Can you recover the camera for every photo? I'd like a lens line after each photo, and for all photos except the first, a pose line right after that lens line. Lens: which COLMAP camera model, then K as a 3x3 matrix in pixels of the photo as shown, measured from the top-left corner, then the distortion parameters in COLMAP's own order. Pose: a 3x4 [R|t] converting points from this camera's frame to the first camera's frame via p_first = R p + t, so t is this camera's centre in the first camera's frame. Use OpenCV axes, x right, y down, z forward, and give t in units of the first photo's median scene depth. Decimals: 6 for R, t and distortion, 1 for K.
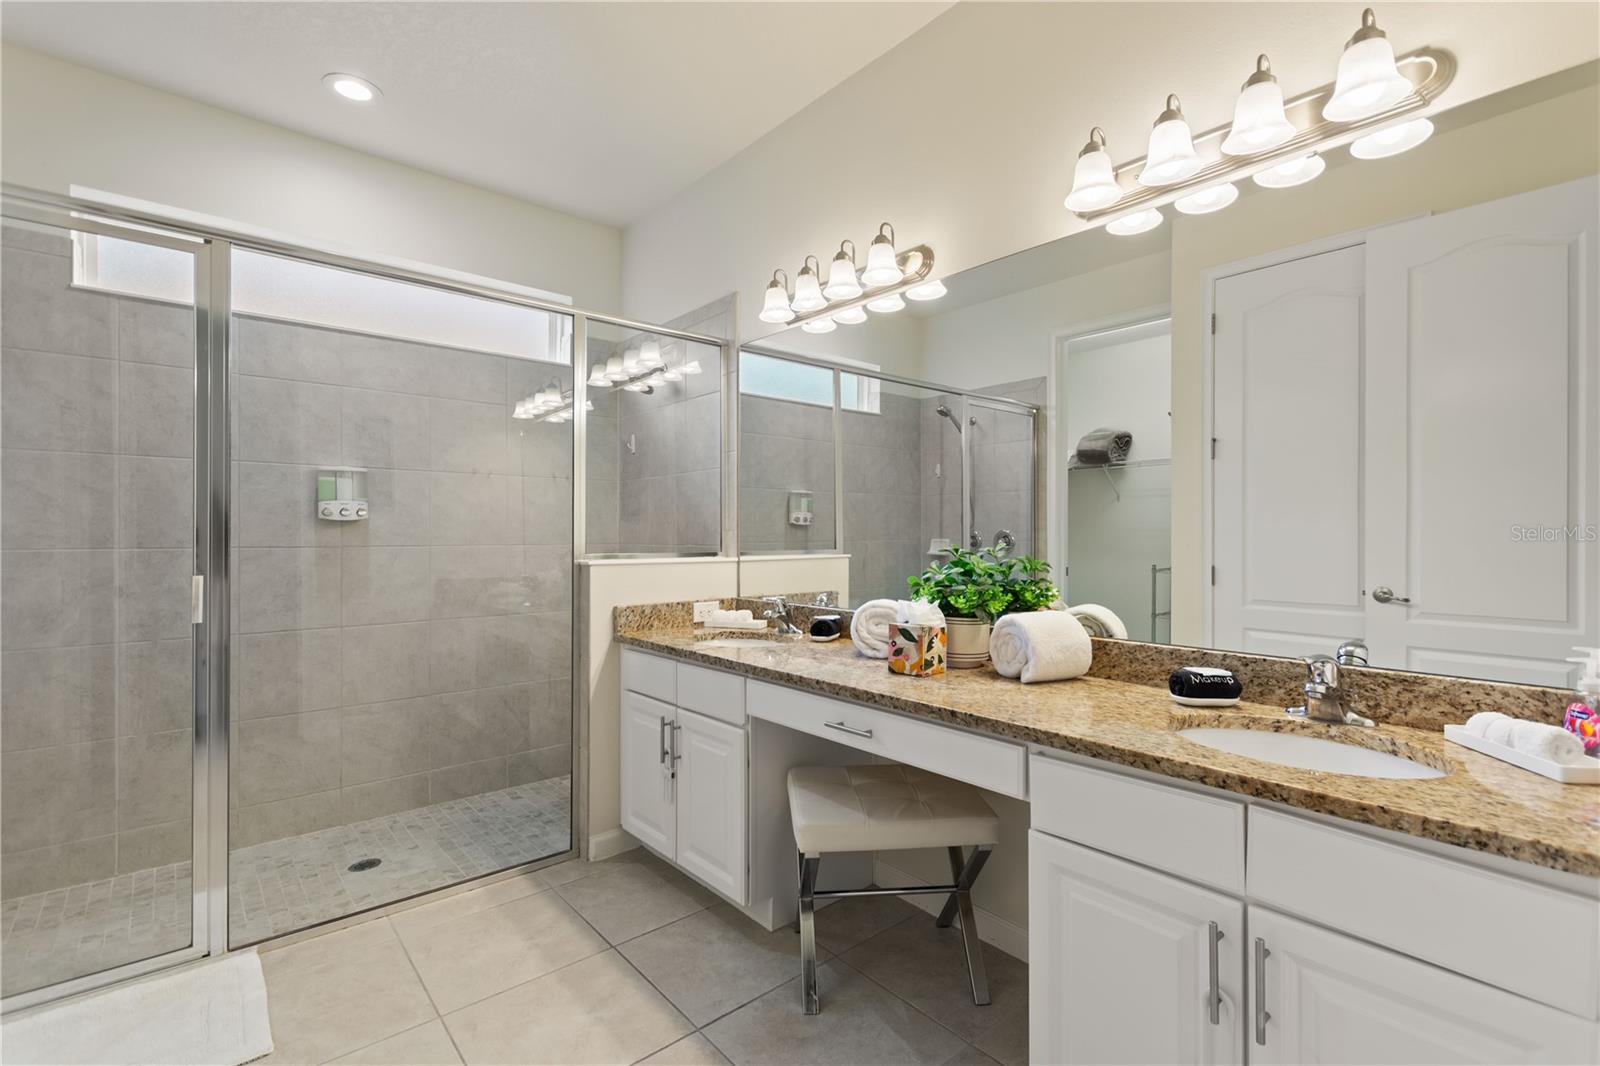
lens RADIAL K [[728.2, 0, 801.6], [0, 728.2, 528.5], [0, 0, 1]] dist [0.003272, 0.000774]
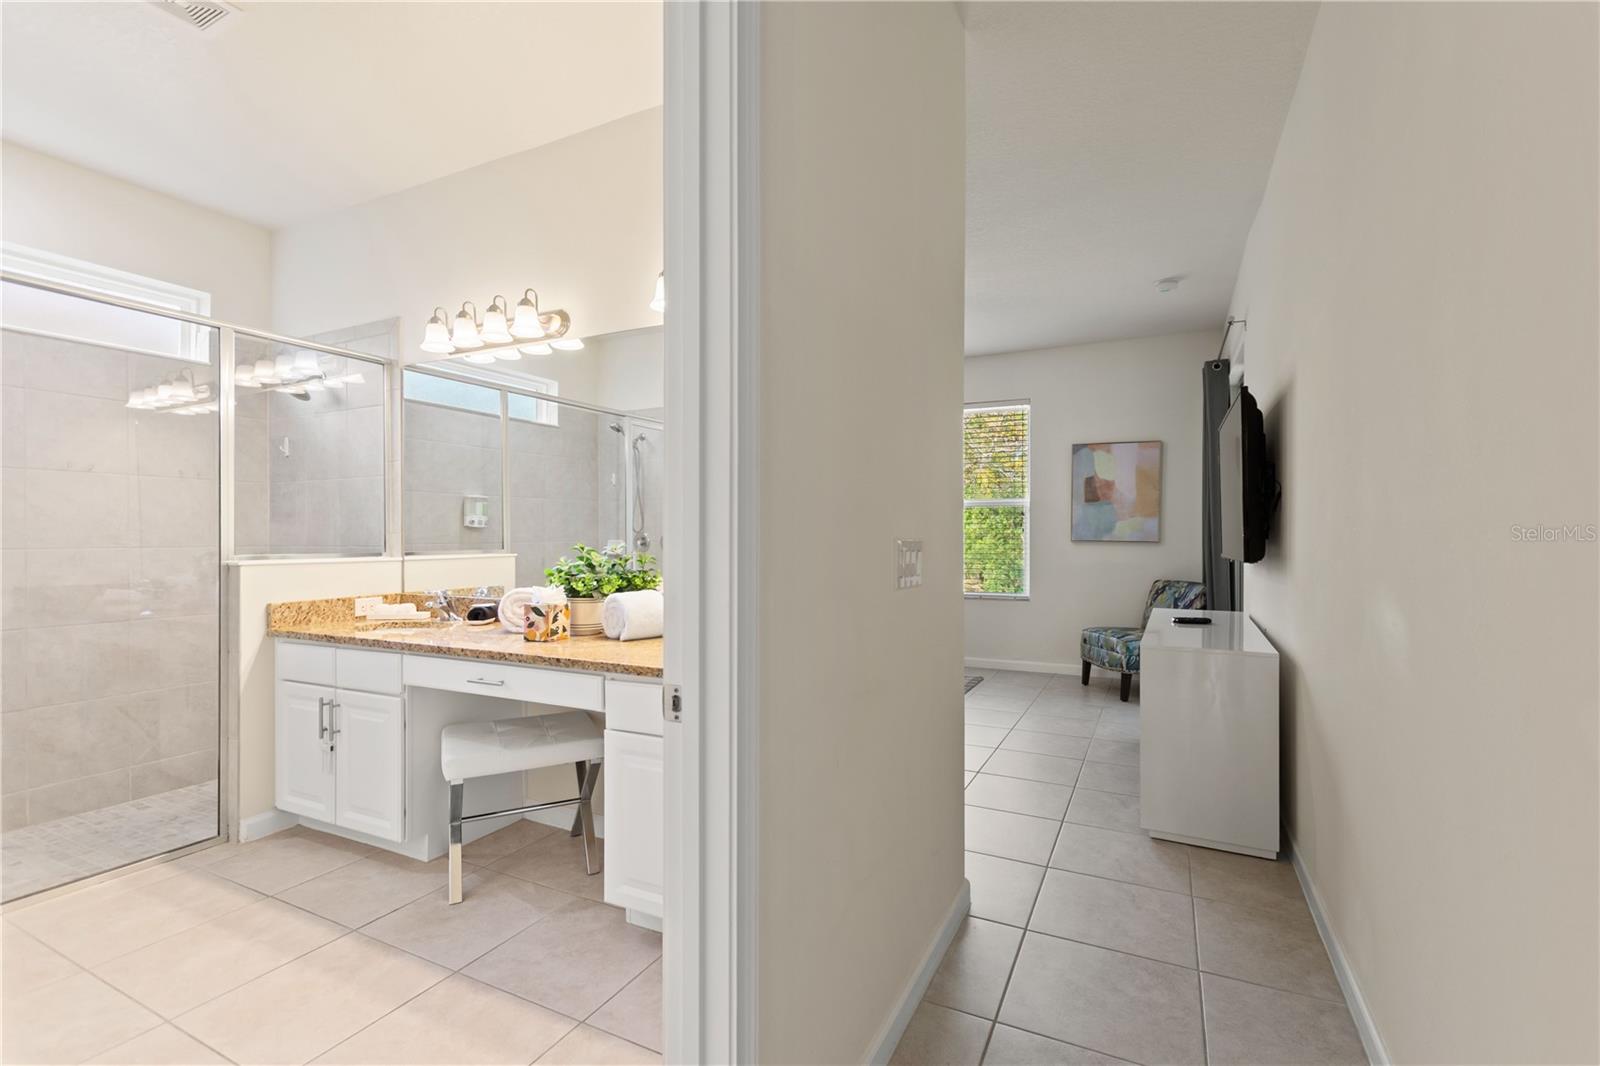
lens RADIAL K [[719.3, 0, 806.1], [0, 719.3, 536.9], [0, 0, 1]] dist [0.018894, -0.009708]
pose [[0.921675, -0.001507, 0.387960, 0.060437], [-0.002465, 0.999950, 0.009741, -0.004016], [-0.387955, -0.009935, 0.921625, -0.292735]]
